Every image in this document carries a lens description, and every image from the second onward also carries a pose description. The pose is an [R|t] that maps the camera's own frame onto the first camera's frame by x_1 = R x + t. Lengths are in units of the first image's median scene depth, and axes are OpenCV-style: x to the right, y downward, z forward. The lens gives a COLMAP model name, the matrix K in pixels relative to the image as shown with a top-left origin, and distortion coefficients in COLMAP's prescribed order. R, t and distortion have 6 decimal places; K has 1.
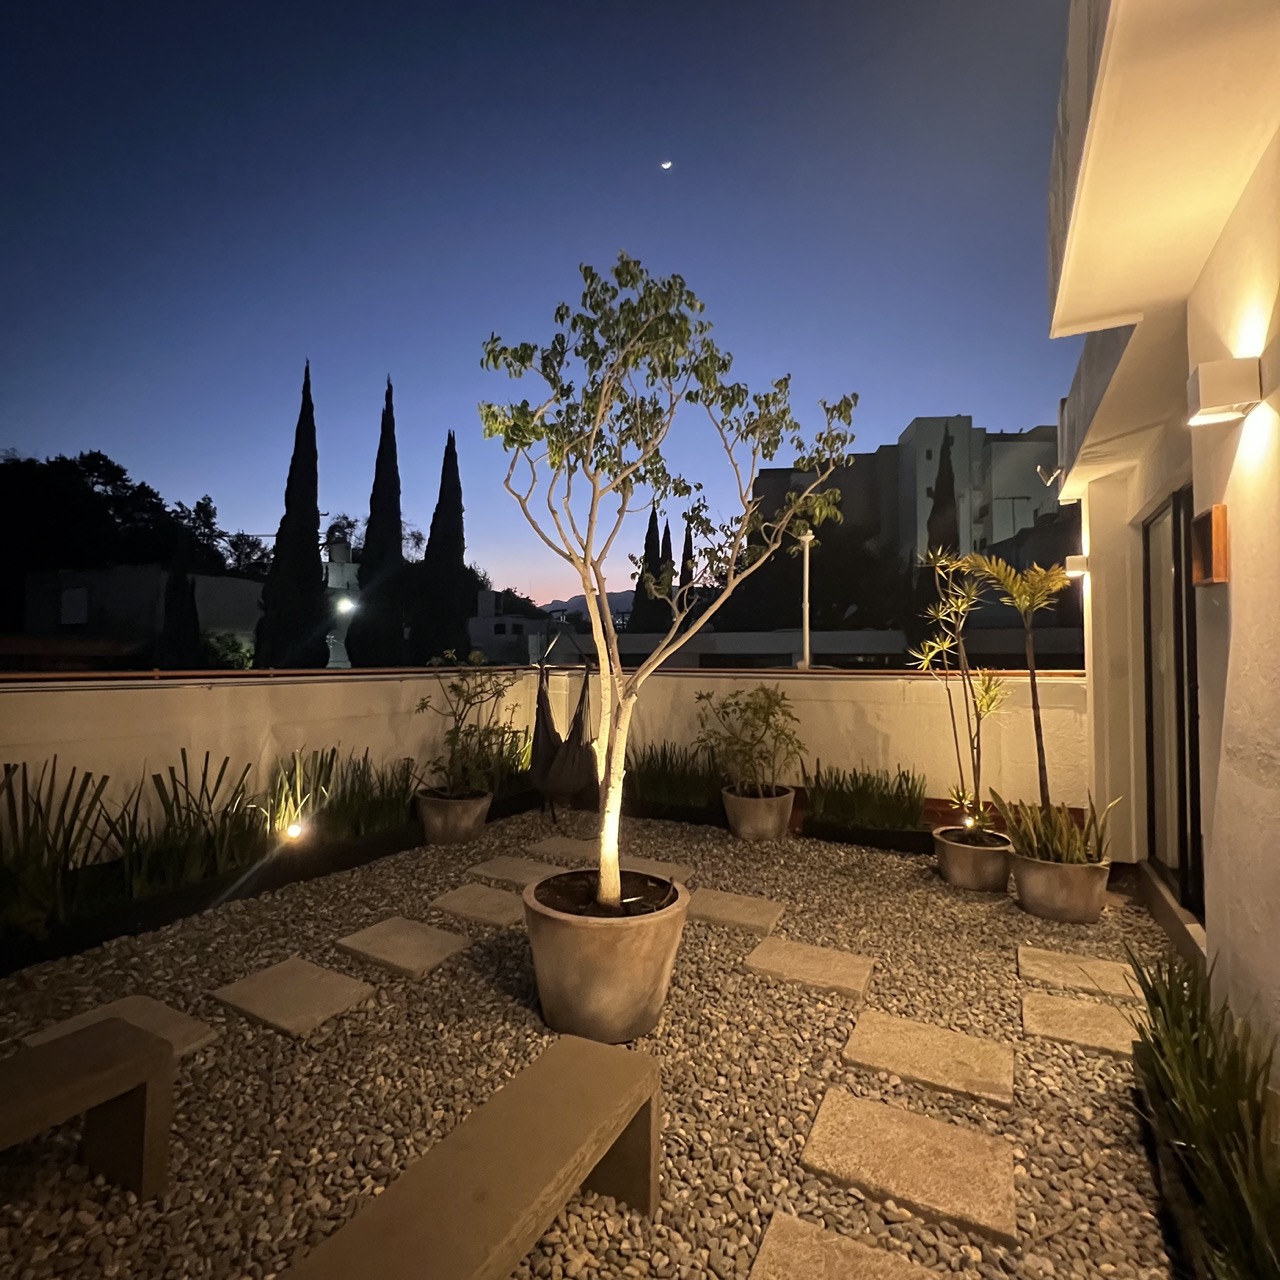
lens RADIAL K [[706.0, 0, 640.0], [0, 706.0, 640.0], [0, 0, 1]] dist [0.000547, -0.000398]
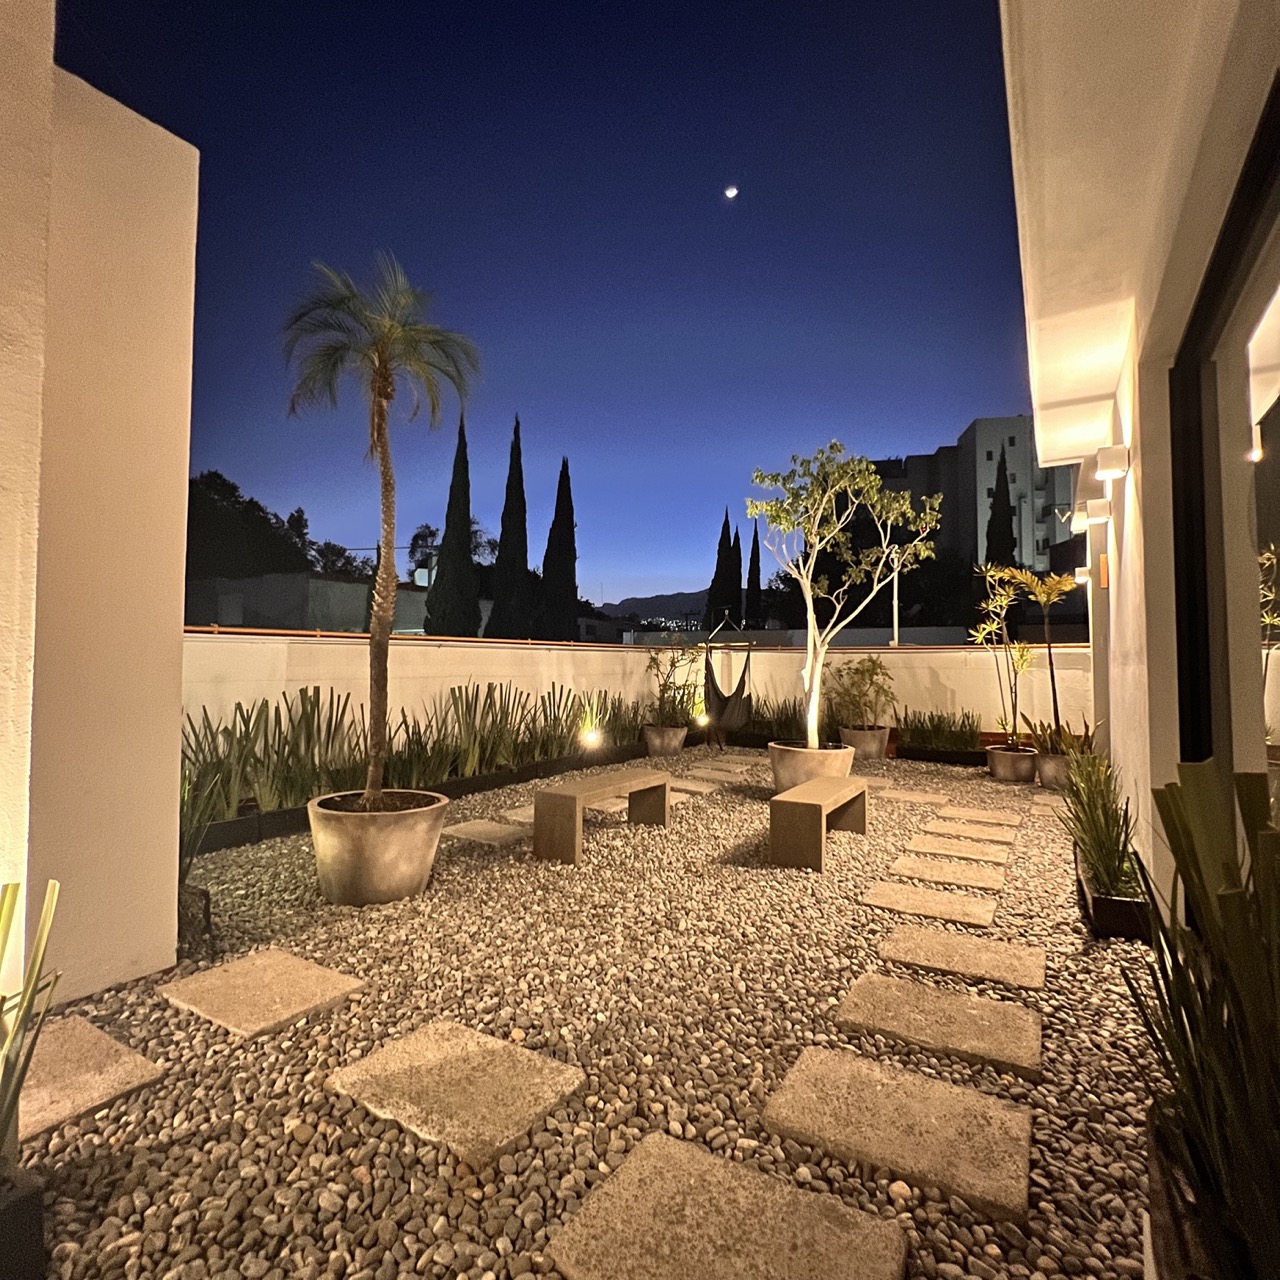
lens RADIAL K [[706.0, 0, 640.0], [0, 706.0, 640.0], [0, 0, 1]] dist [0.000547, -0.000398]
pose [[0.997350, -0.002335, -0.072722, -0.203997], [0.002072, 0.999991, -0.003687, 0.036668], [0.072730, 0.003526, 0.997345, -0.538068]]
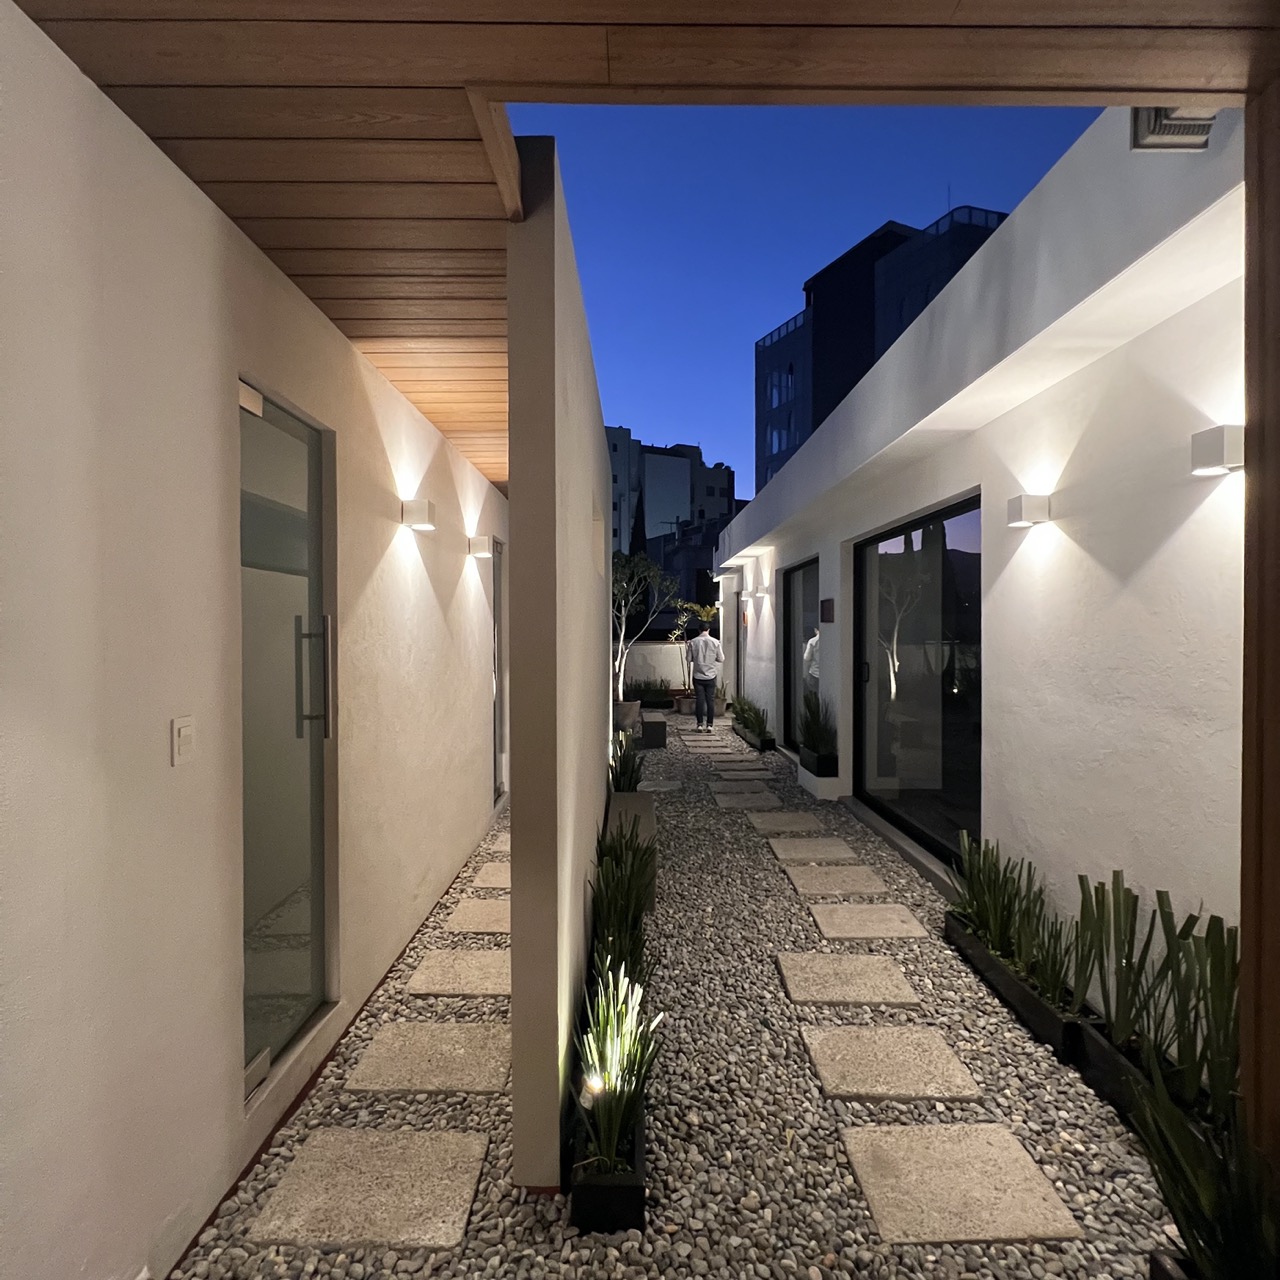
lens RADIAL K [[706.0, 0, 640.0], [0, 706.0, 640.0], [0, 0, 1]] dist [0.000547, -0.000398]
pose [[0.890857, -0.014559, 0.454050, -0.921026], [-0.006512, 0.998974, 0.044810, -0.081415], [-0.454237, -0.042876, 0.889849, -1.341711]]
